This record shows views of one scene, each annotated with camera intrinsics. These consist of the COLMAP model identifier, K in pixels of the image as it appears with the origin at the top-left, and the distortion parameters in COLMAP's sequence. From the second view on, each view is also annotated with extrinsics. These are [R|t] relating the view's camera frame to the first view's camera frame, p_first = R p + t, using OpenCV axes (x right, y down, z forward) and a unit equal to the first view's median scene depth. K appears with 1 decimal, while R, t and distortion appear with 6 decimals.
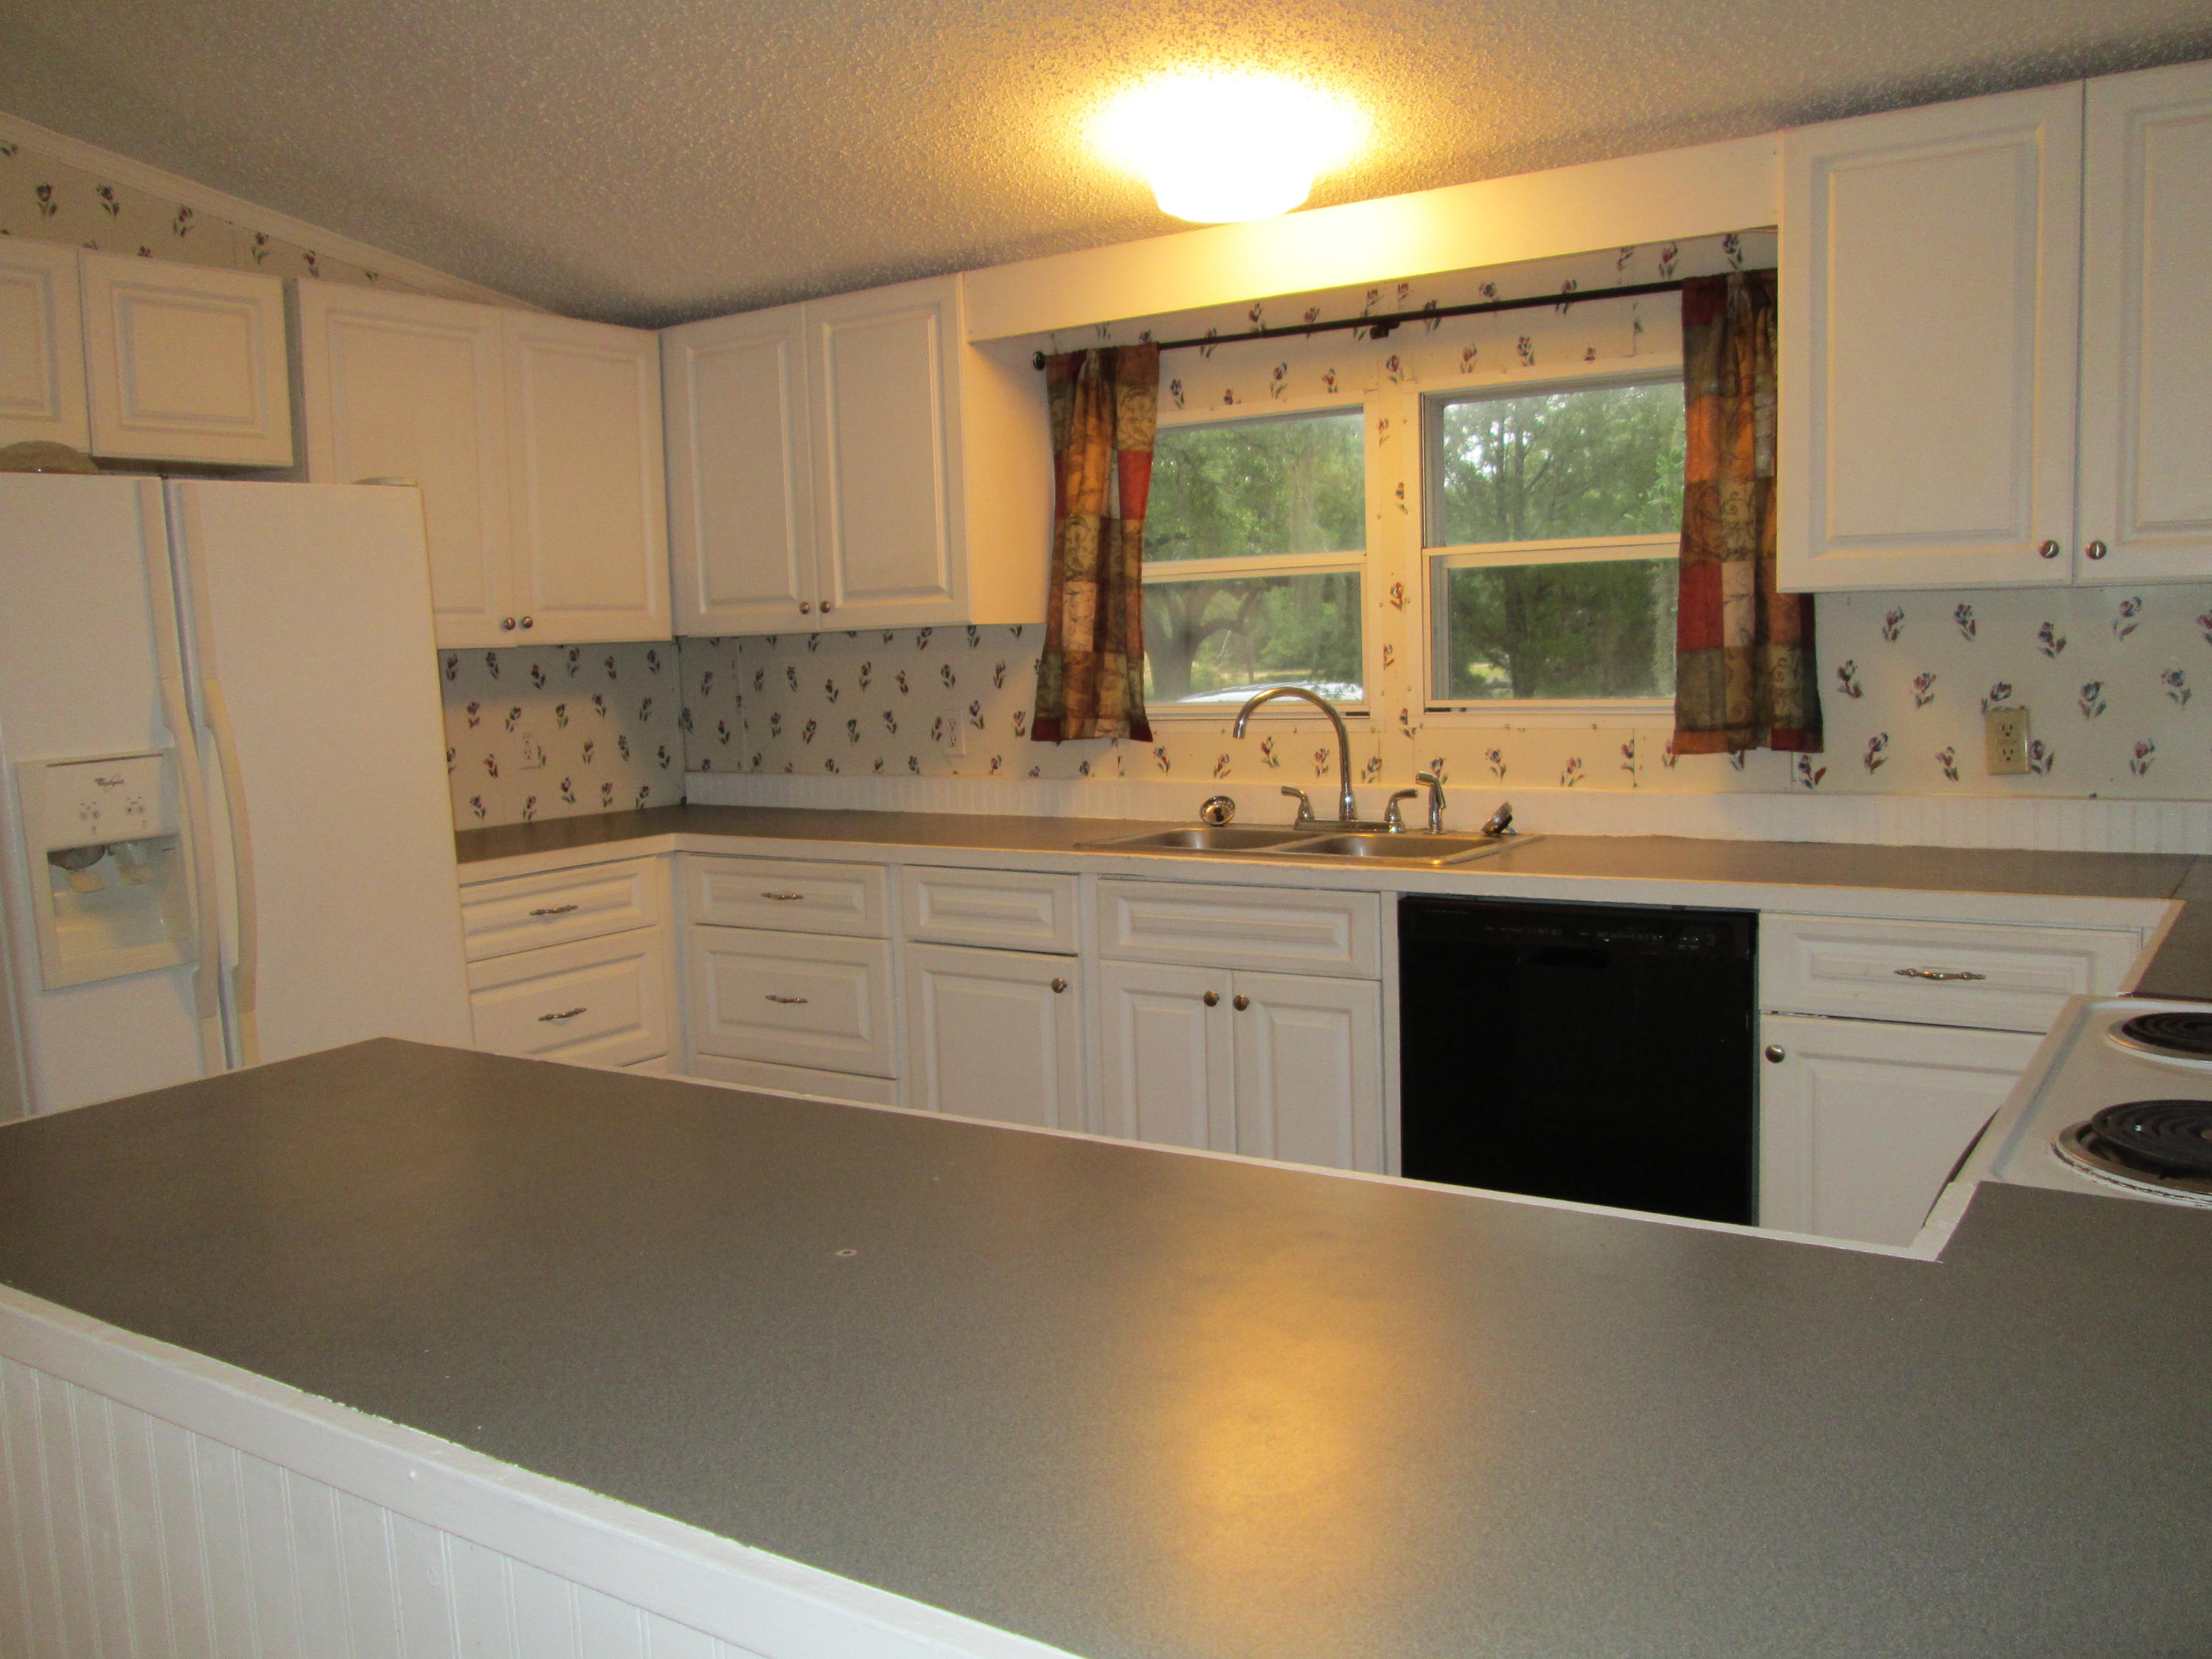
lens RADIAL K [[1838.7, 0, 1110.6], [0, 1838.7, 839.2], [0, 0, 1]] dist [-0.060751, 0.036422]
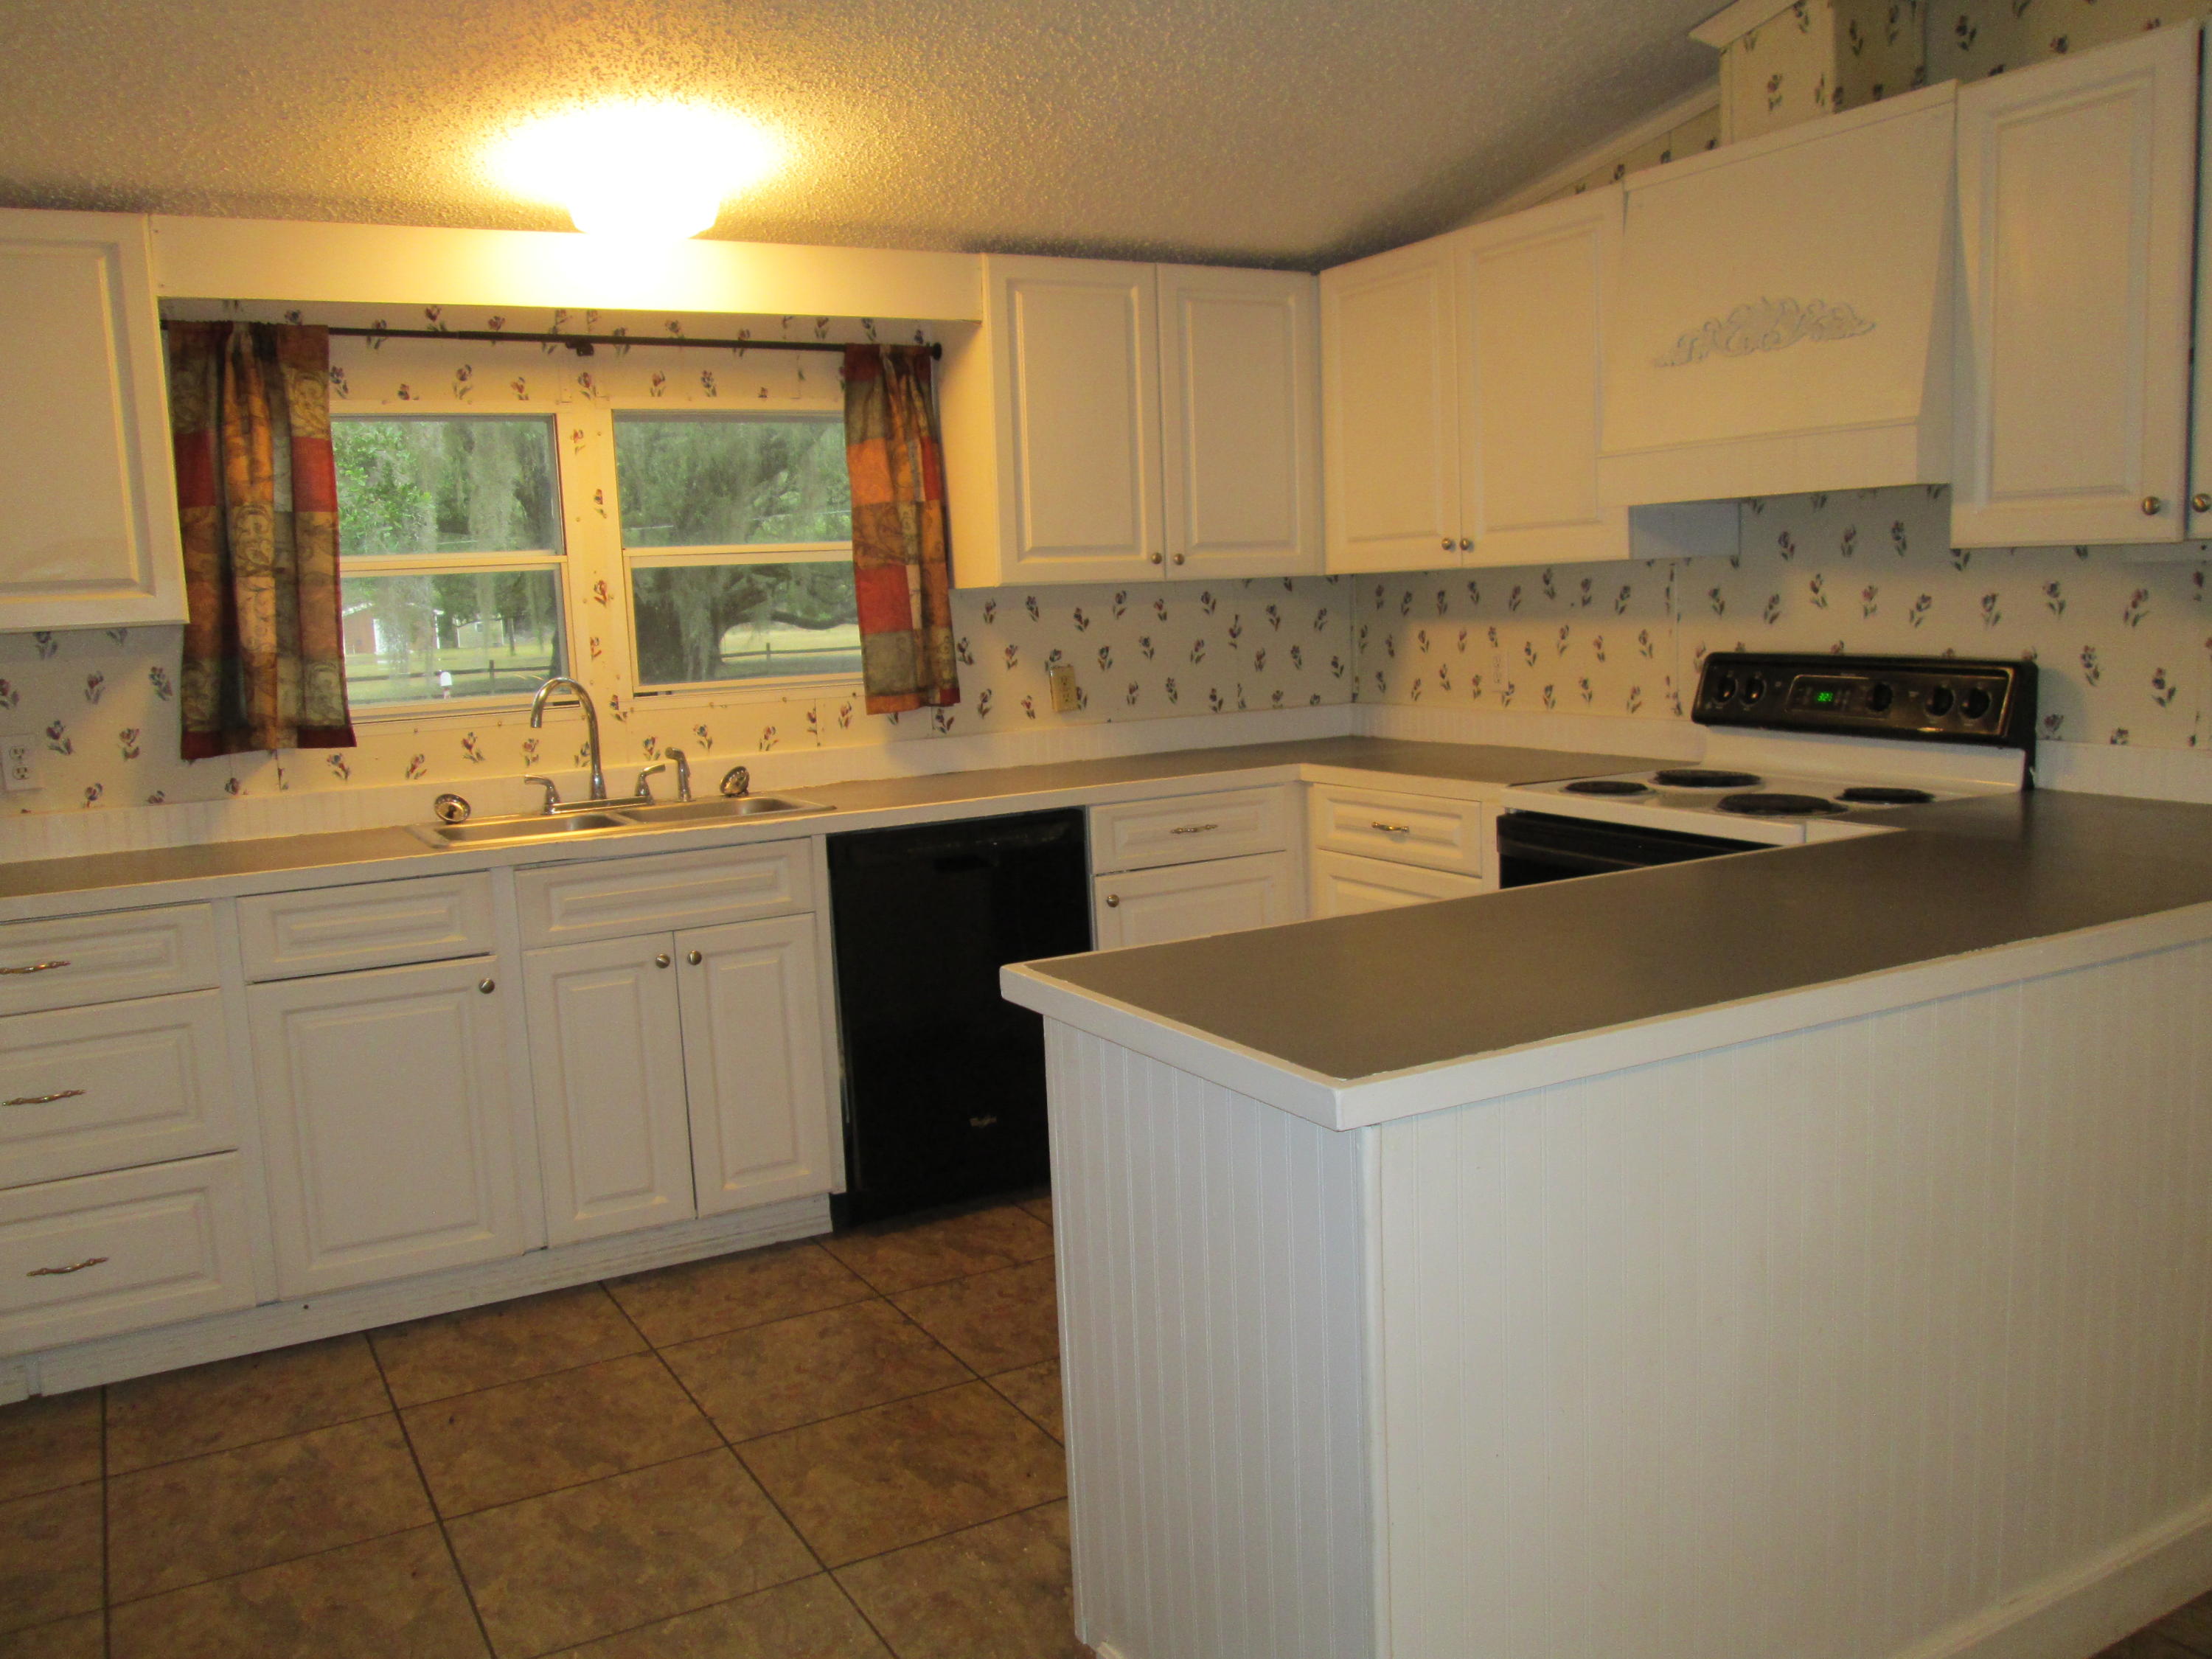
lens RADIAL K [[1838.7, 0, 1110.6], [0, 1838.7, 839.2], [0, 0, 1]] dist [-0.060751, 0.036422]
pose [[0.448779, -0.106164, 0.887314, -0.707918], [0.126114, 0.990505, 0.054725, -0.008517], [-0.884699, 0.087343, 0.457907, 0.250601]]
